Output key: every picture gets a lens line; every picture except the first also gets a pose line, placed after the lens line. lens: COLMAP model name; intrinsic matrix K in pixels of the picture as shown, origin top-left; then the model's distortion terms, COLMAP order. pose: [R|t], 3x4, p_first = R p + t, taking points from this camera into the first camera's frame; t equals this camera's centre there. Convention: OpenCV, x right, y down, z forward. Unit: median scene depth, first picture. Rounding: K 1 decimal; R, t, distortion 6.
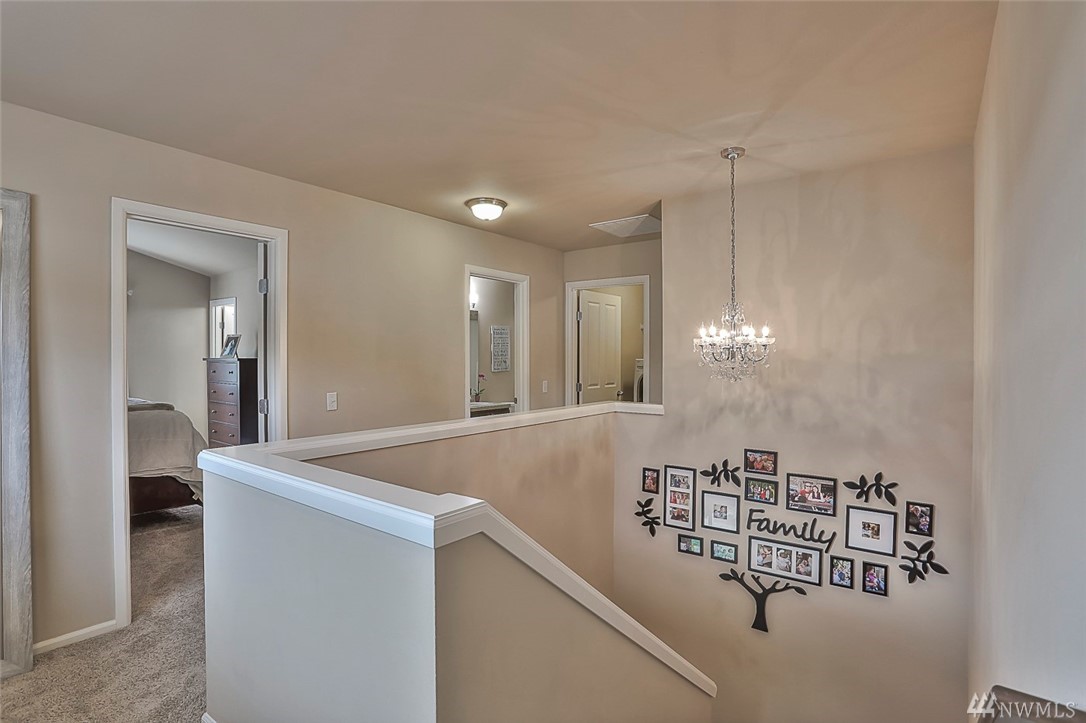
lens RADIAL K [[543.3, 0, 542.9], [0, 543.3, 361.5], [0, 0, 1]] dist [-0.050174, 0.024157]
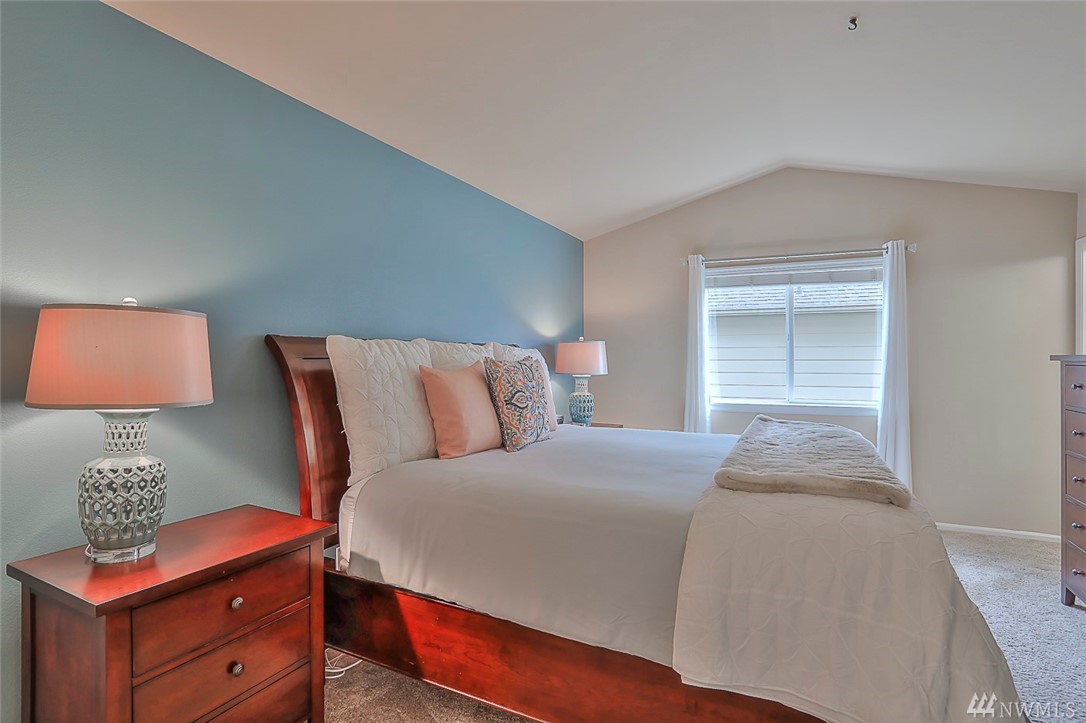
lens RADIAL K [[543.3, 0, 540.0], [0, 543.3, 361.6], [0, 0, 1]] dist [-0.050174, 0.024157]
pose [[0.201424, 0.006200, -0.979485, -0.415180], [-0.012877, 0.999910, 0.003681, 0.001562], [0.979420, 0.011872, 0.201486, 0.710805]]
